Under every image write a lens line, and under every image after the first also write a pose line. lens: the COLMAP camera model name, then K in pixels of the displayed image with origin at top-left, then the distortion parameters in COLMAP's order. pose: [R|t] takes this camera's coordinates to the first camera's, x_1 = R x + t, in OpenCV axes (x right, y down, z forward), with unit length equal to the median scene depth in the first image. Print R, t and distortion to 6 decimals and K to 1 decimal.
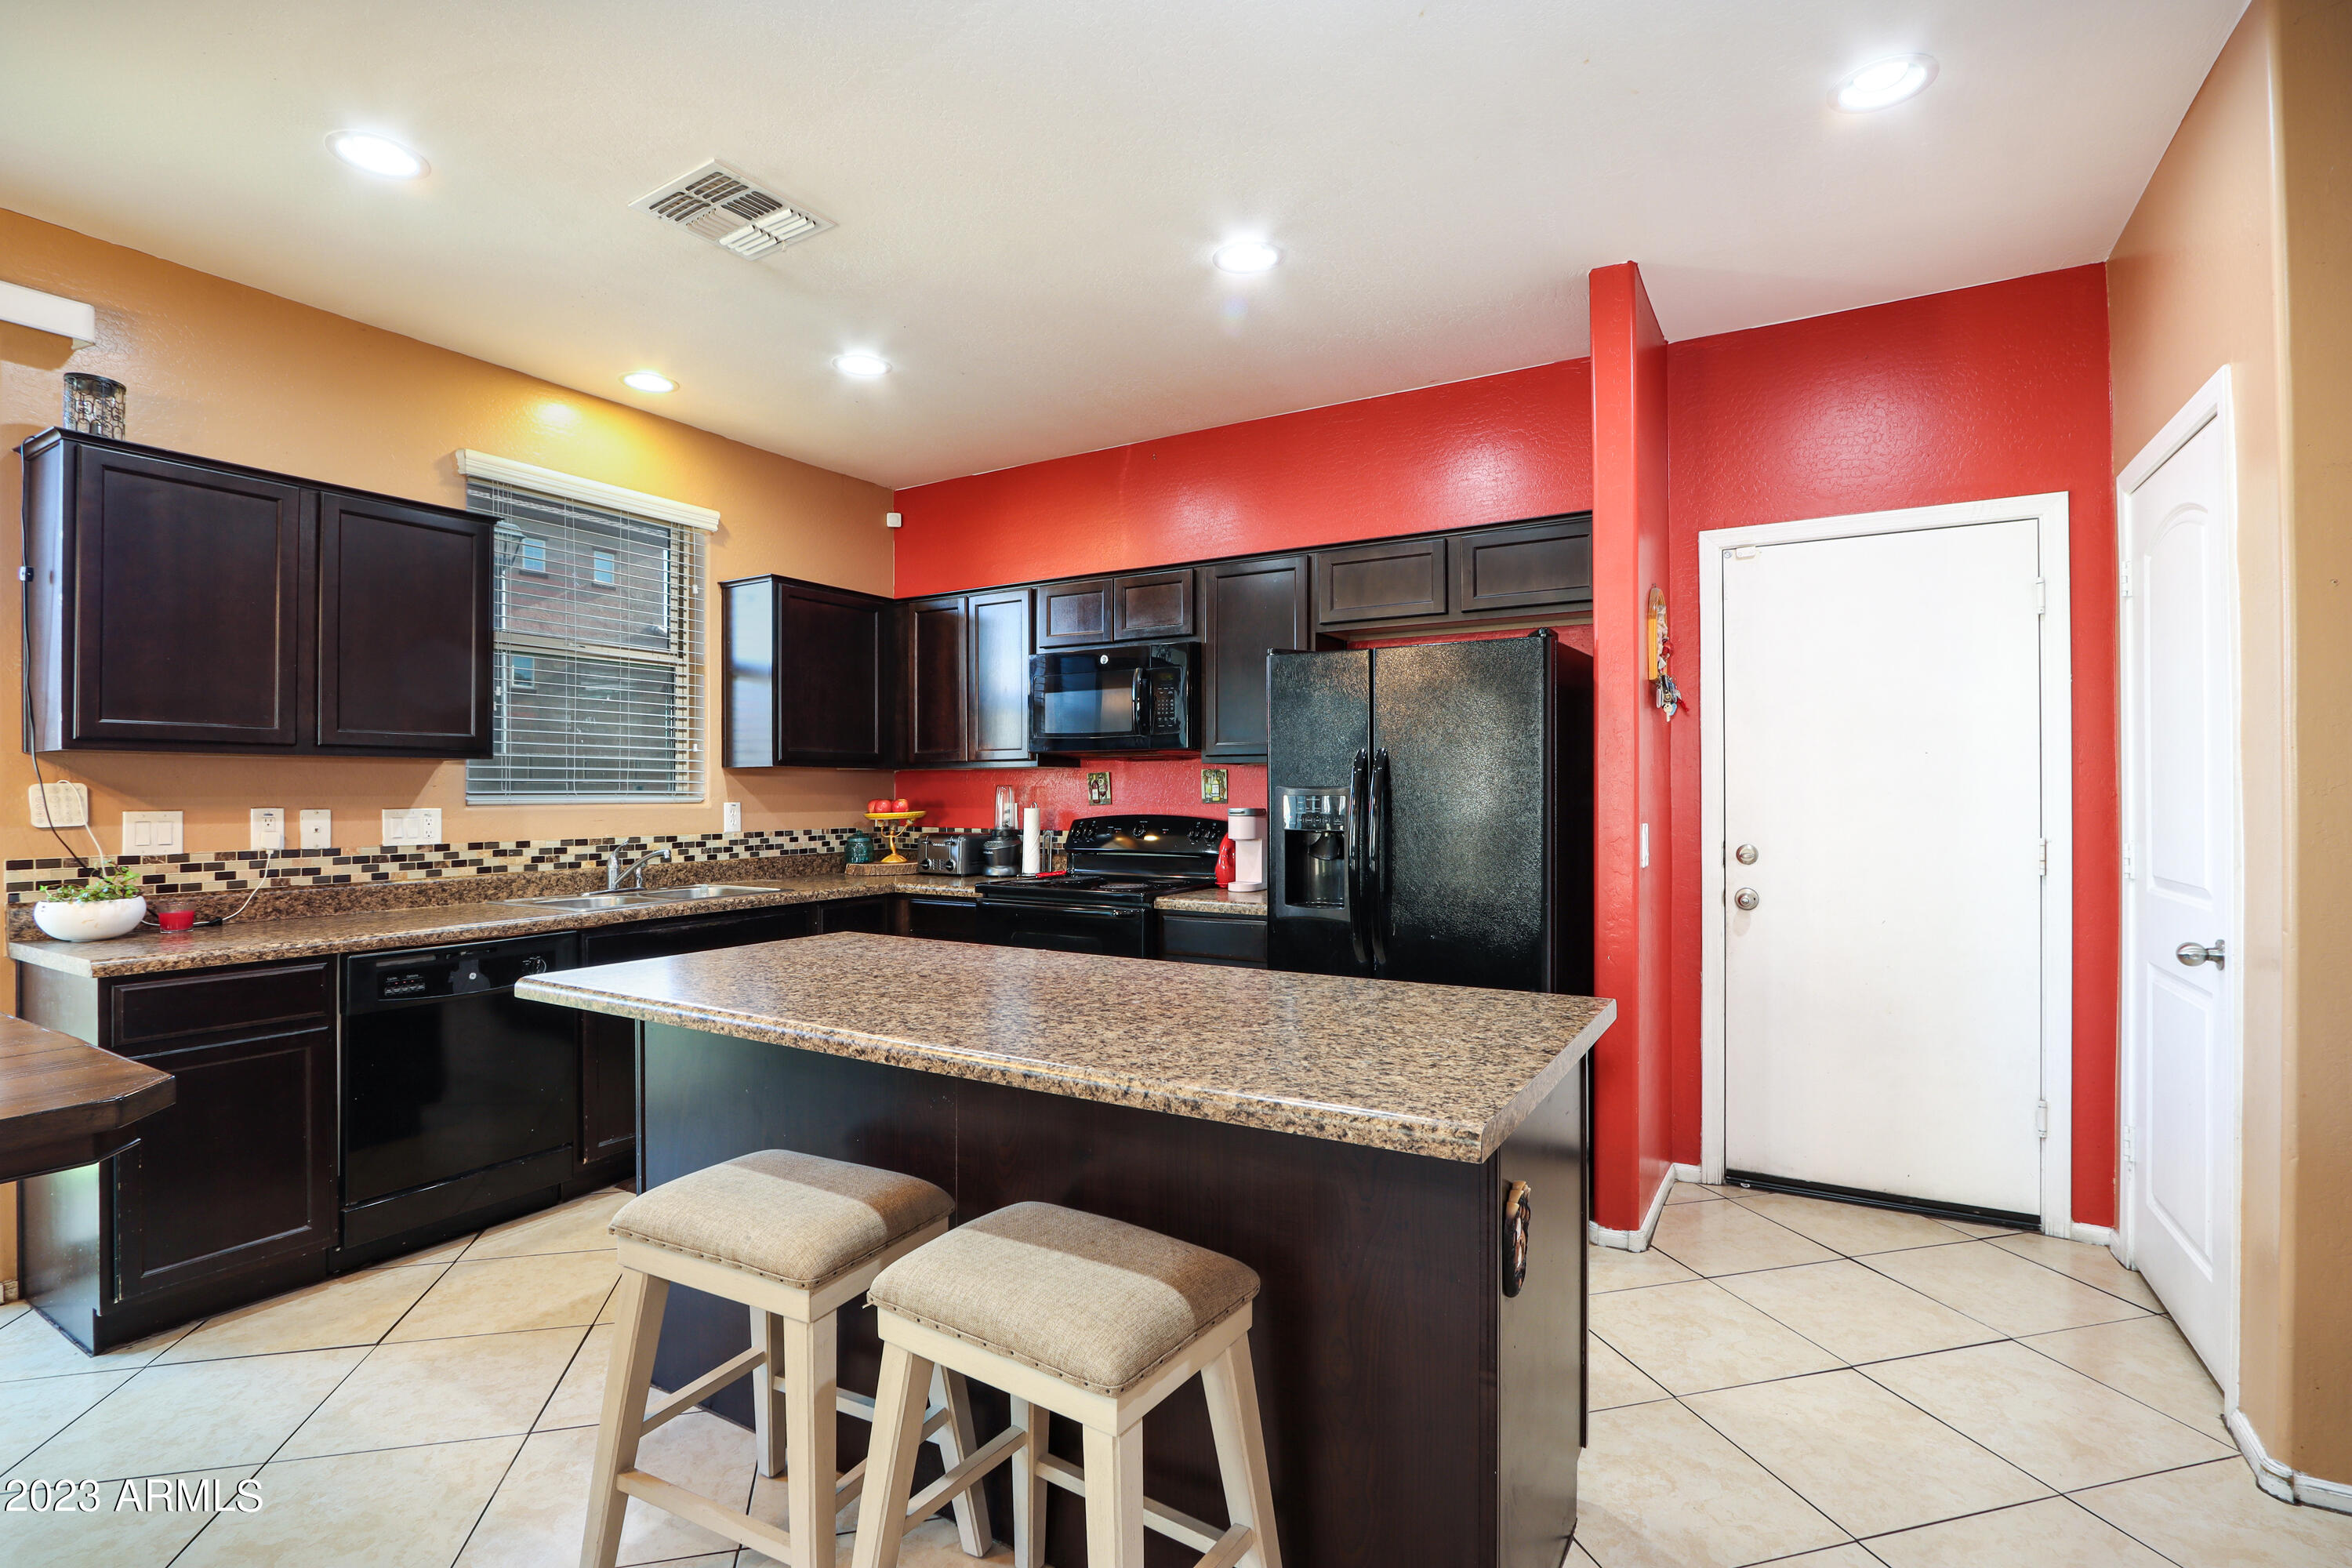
lens RADIAL K [[1091.1, 0, 1151.0], [0, 1091.1, 782.3], [0, 0, 1]] dist [-0.003139, -0.000036]
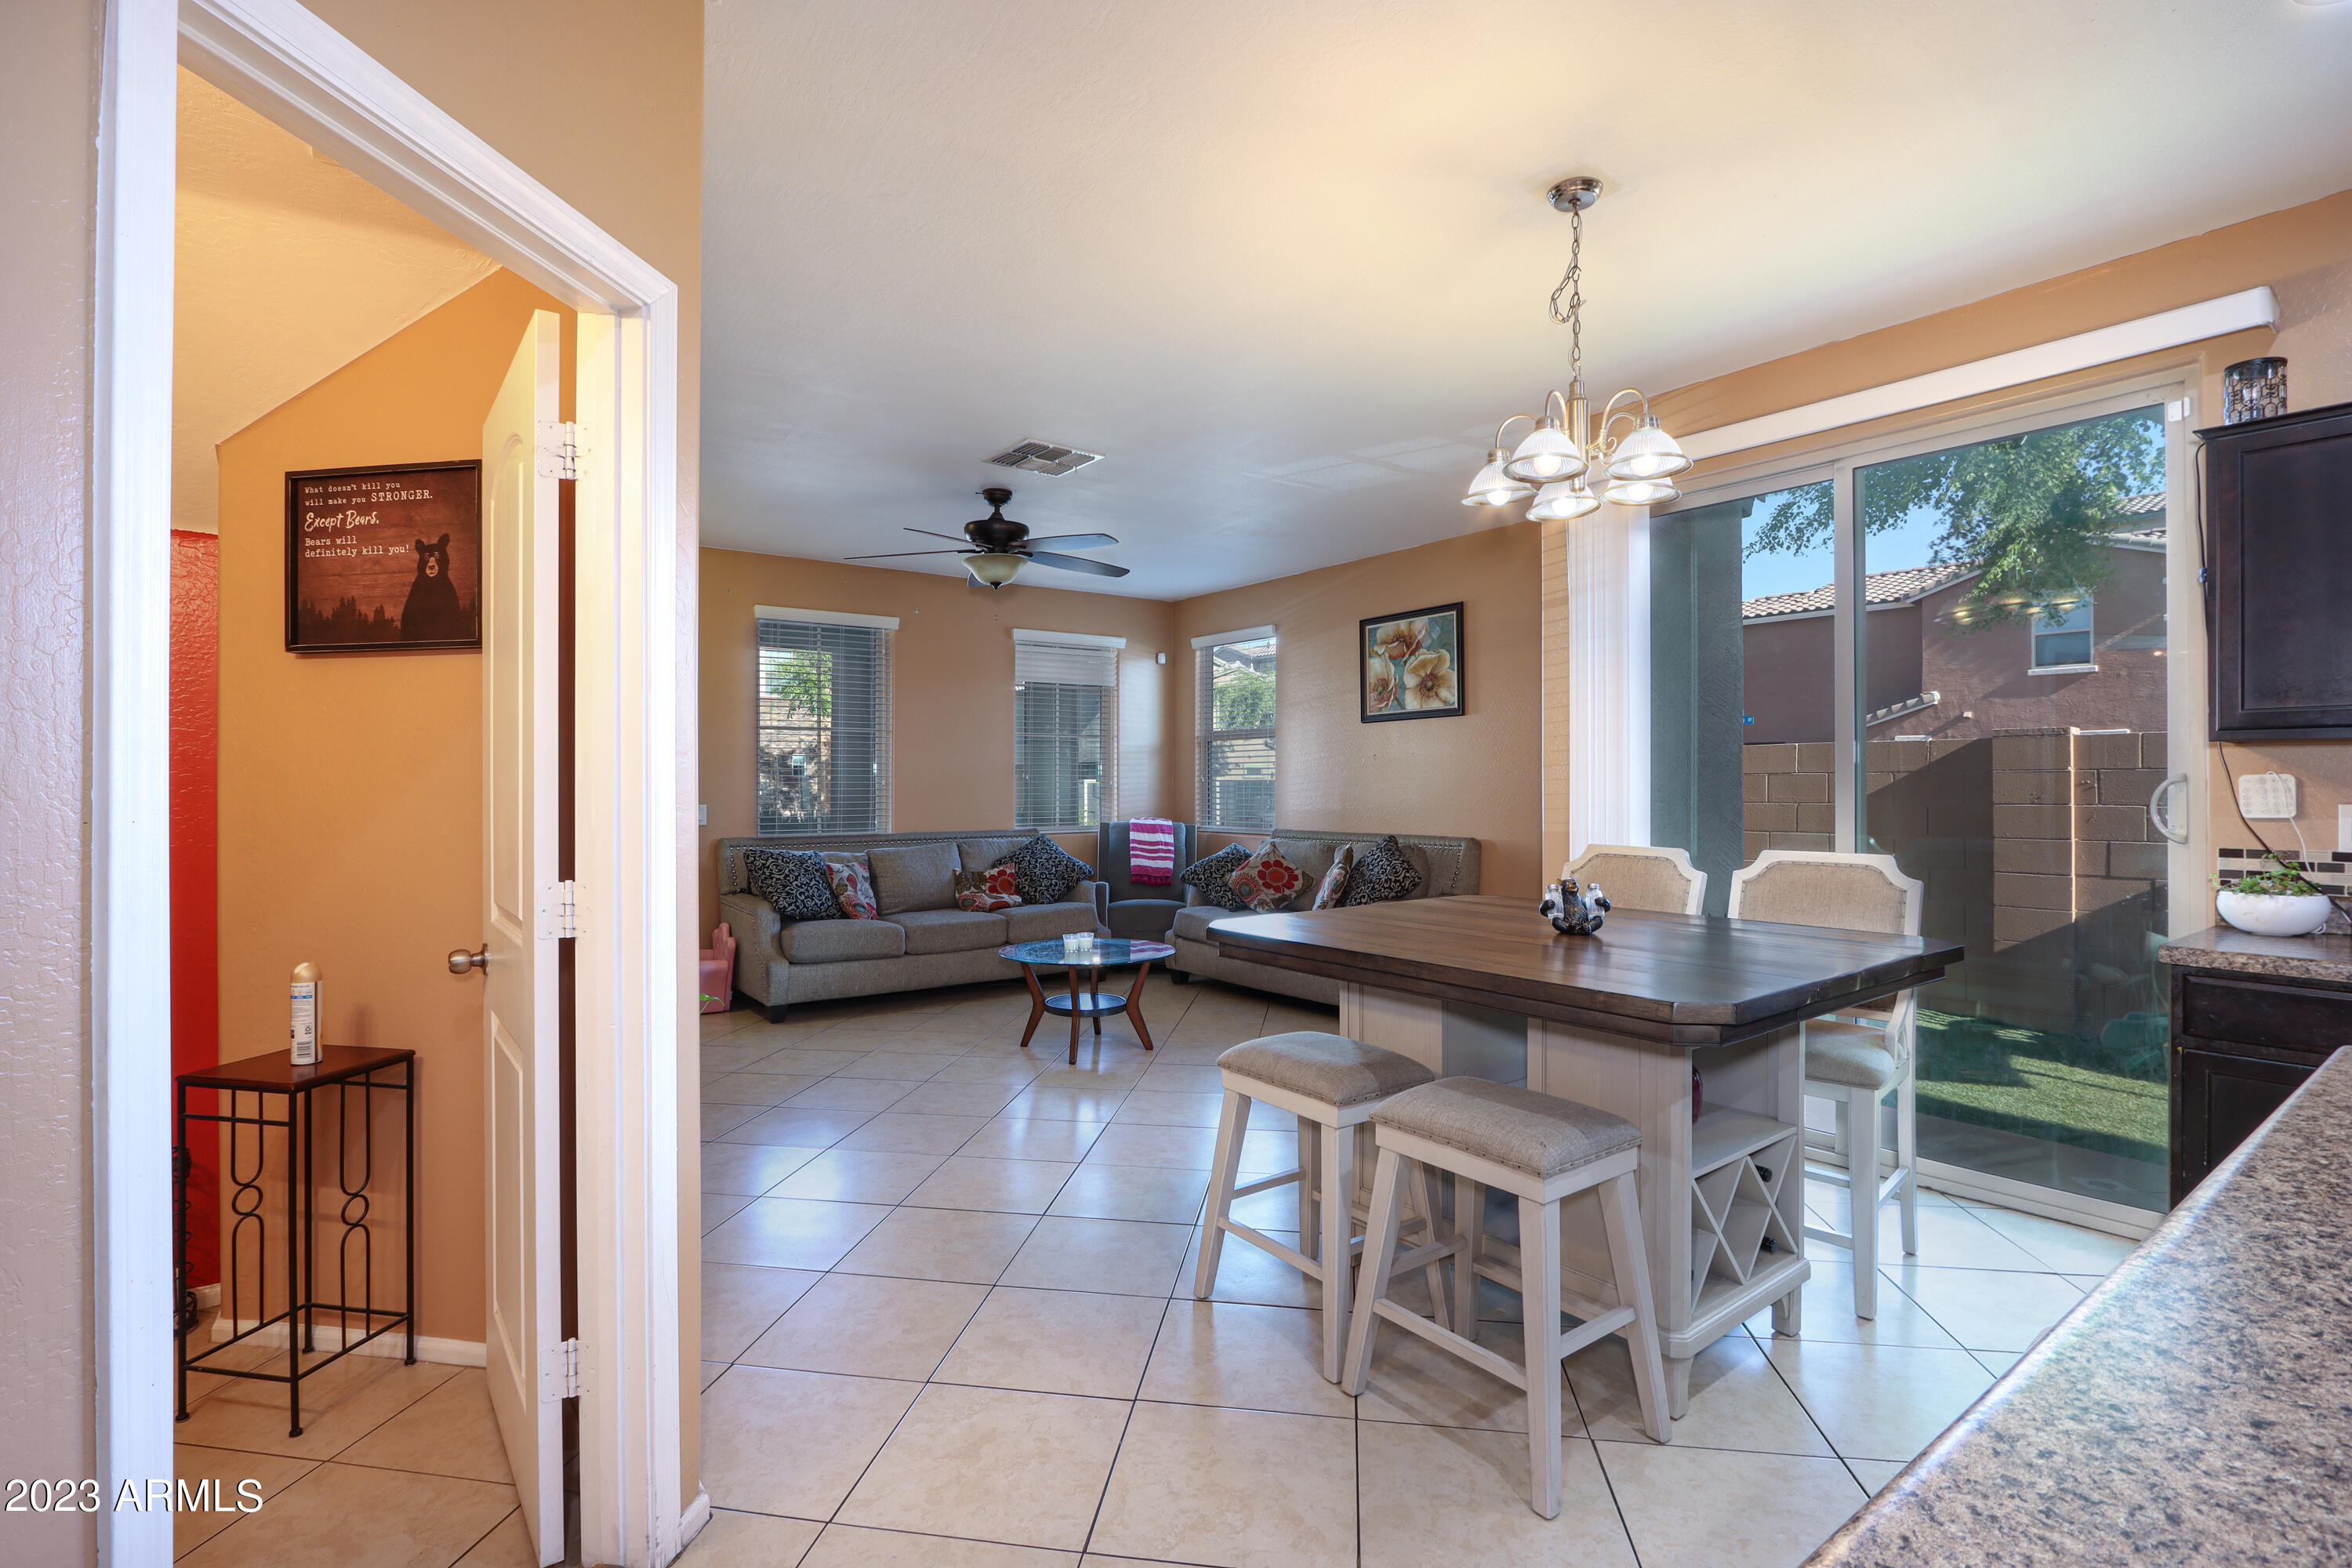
lens RADIAL K [[1100.2, 0, 1188.3], [0, 1100.2, 785.1], [0, 0, 1]] dist [-0.001731, 0.000034]
pose [[-0.369386, 0.005204, -0.929261, 0.224847], [0.010030, 0.999948, 0.001613, -0.000563], [0.929222, -0.008724, -0.369419, 0.340809]]
